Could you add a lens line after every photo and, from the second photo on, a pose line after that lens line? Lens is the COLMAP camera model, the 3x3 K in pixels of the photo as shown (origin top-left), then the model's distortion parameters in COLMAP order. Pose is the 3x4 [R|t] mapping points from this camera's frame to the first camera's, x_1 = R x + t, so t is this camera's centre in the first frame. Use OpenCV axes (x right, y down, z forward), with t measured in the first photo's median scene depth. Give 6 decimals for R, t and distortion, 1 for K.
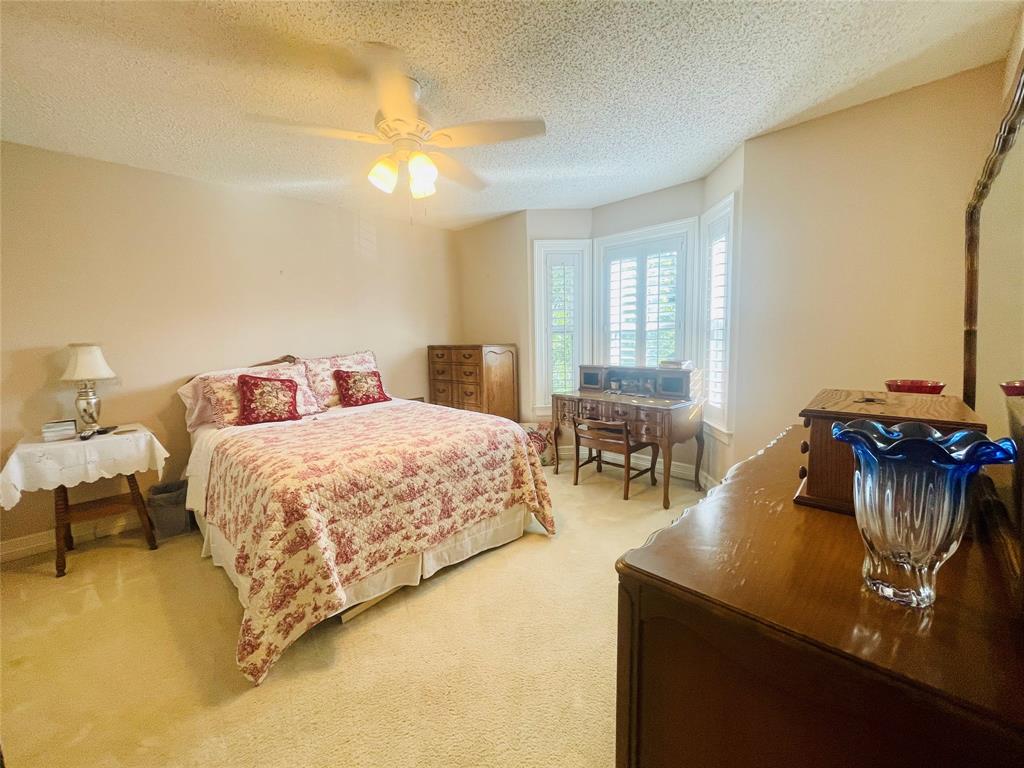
lens RADIAL K [[407.8, 0, 510.2], [0, 407.8, 389.7], [0, 0, 1]] dist [-0.012164, -0.000046]
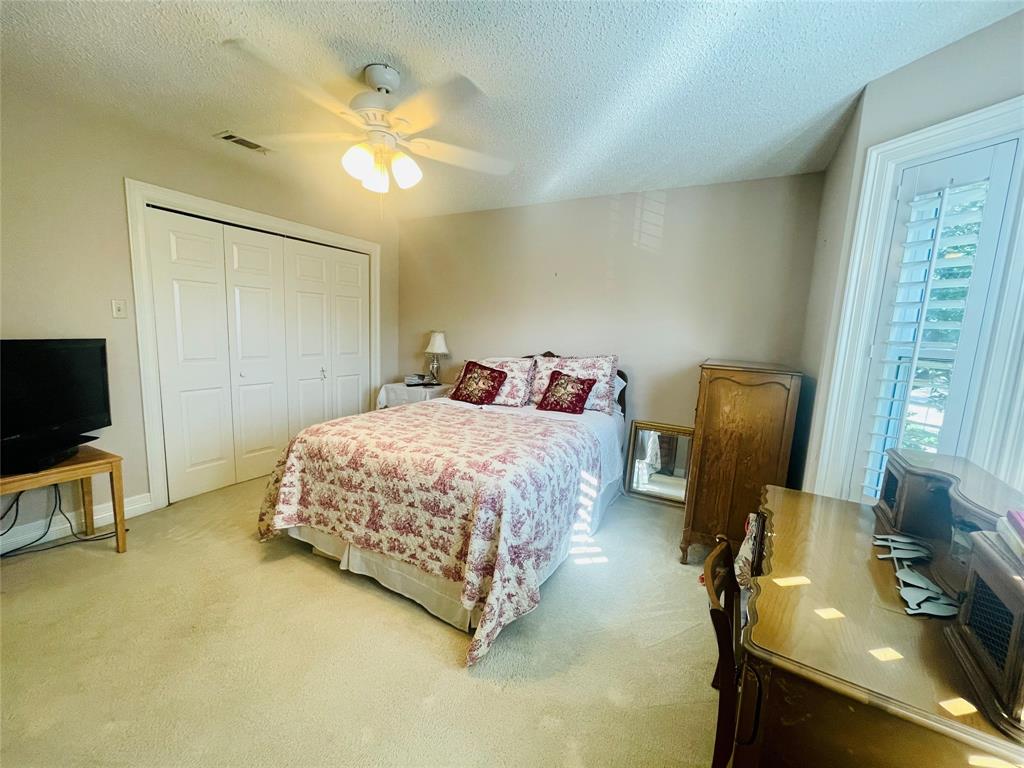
lens RADIAL K [[407.8, 0, 510.2], [0, 407.8, 389.7], [0, 0, 1]] dist [-0.012164, -0.000046]
pose [[0.272026, 0.174517, -0.946333, 0.717206], [-0.175246, 0.975957, 0.129605, -0.167881], [0.946198, 0.130585, 0.296069, 0.921671]]
